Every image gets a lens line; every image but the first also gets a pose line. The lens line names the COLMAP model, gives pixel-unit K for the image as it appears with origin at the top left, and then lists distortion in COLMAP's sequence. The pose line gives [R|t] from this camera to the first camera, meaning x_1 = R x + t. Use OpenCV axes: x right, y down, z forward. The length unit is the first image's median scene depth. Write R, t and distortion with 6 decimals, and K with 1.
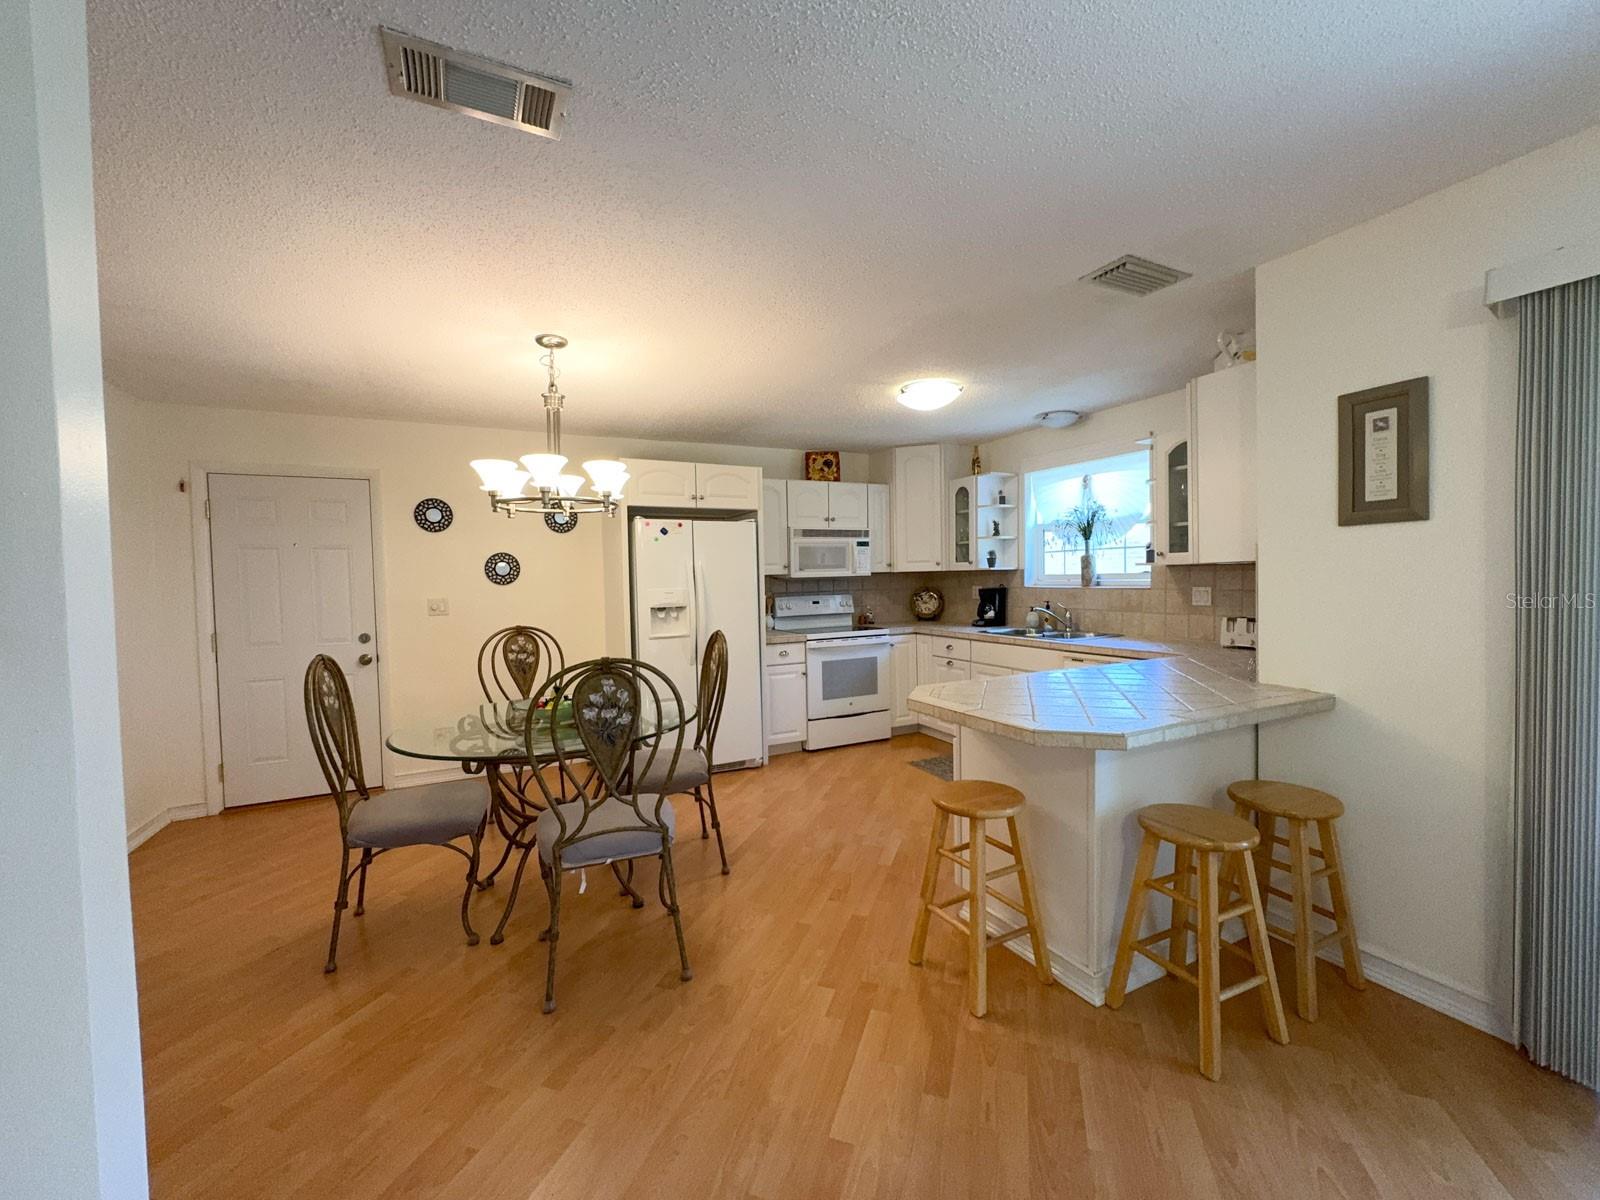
lens RADIAL K [[636.9, 0, 797.4], [0, 636.9, 599.1], [0, 0, 1]] dist [-0.005596, 0.000530]
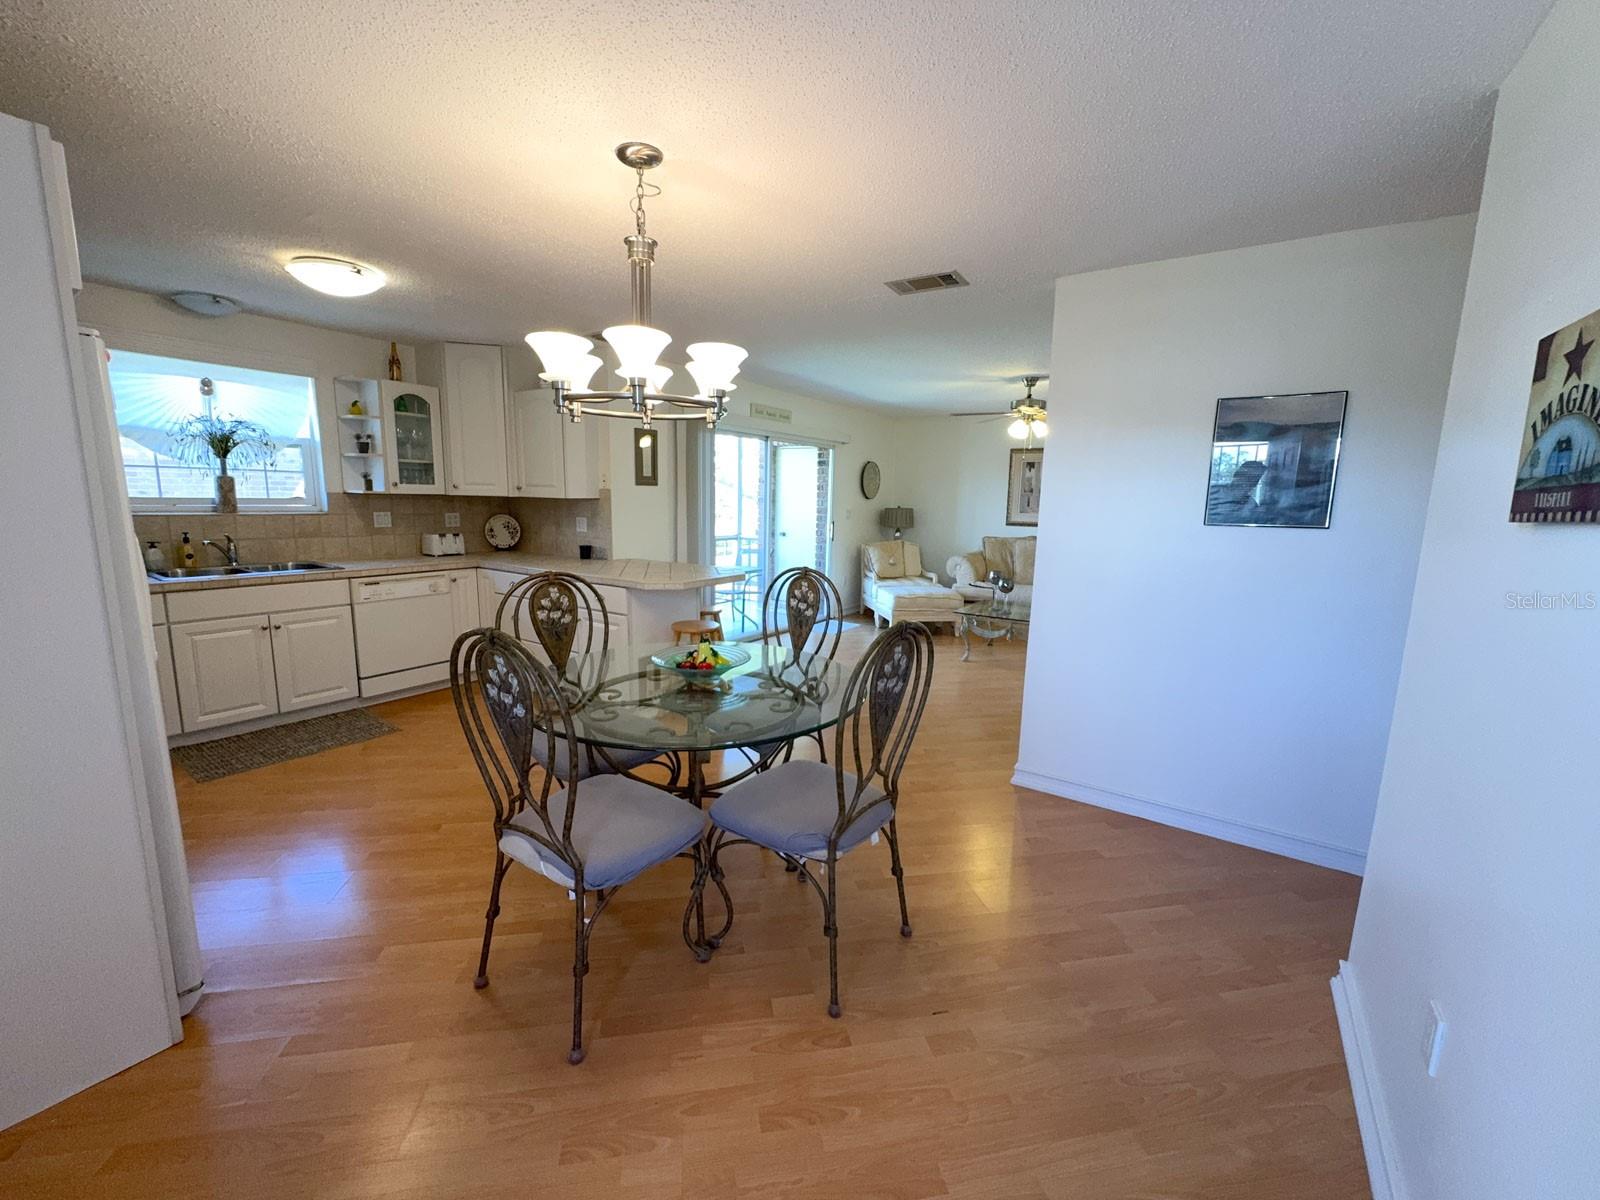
lens RADIAL K [[636.9, 0, 799.7], [0, 636.9, 600.9], [0, 0, 1]] dist [-0.005596, 0.000530]
pose [[-0.493699, -0.132013, 0.859554, -0.742111], [0.015314, 0.986938, 0.160373, -0.030446], [-0.869498, 0.092340, -0.485229, 0.819711]]
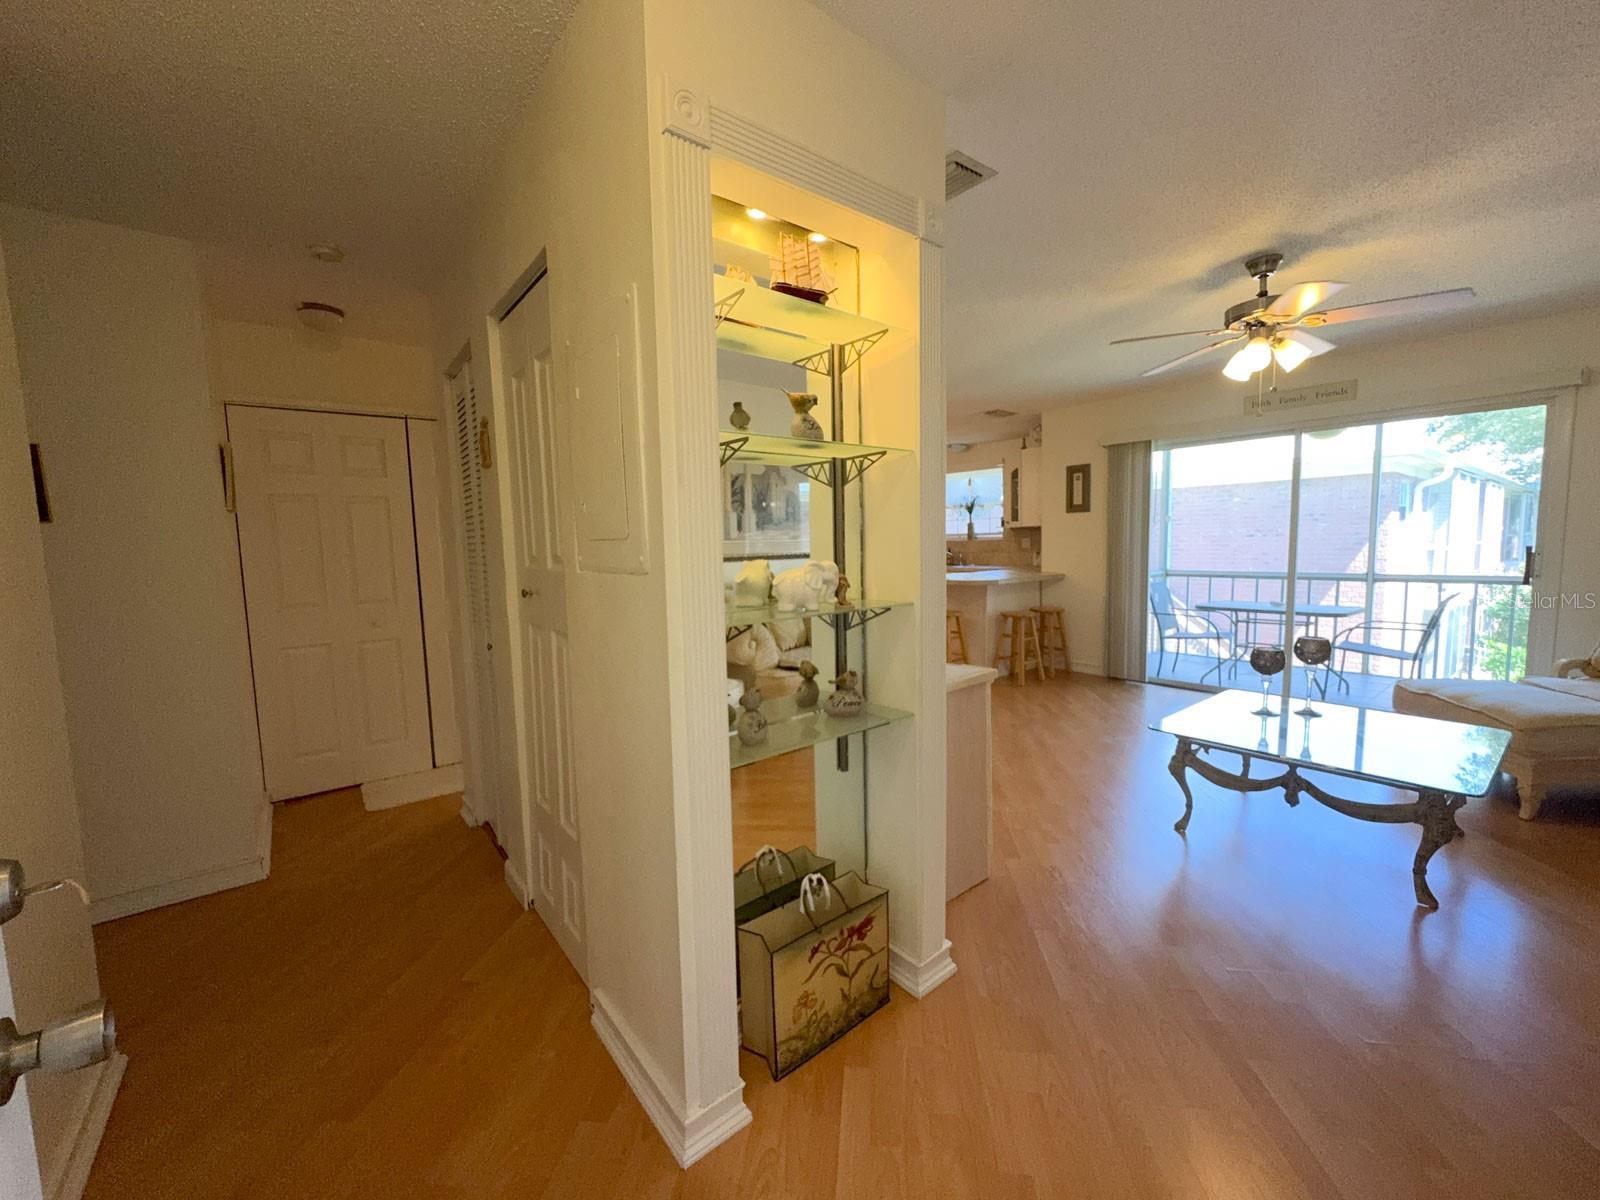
lens RADIAL K [[636.9, 0, 804.3], [0, 636.9, 595.1], [0, 0, 1]] dist [-0.005596, 0.000530]
pose [[0.977182, -0.020012, 0.211459, -0.435308], [0.009775, 0.998734, 0.049347, 0.048282], [-0.212178, -0.046154, 0.976140, -0.750801]]
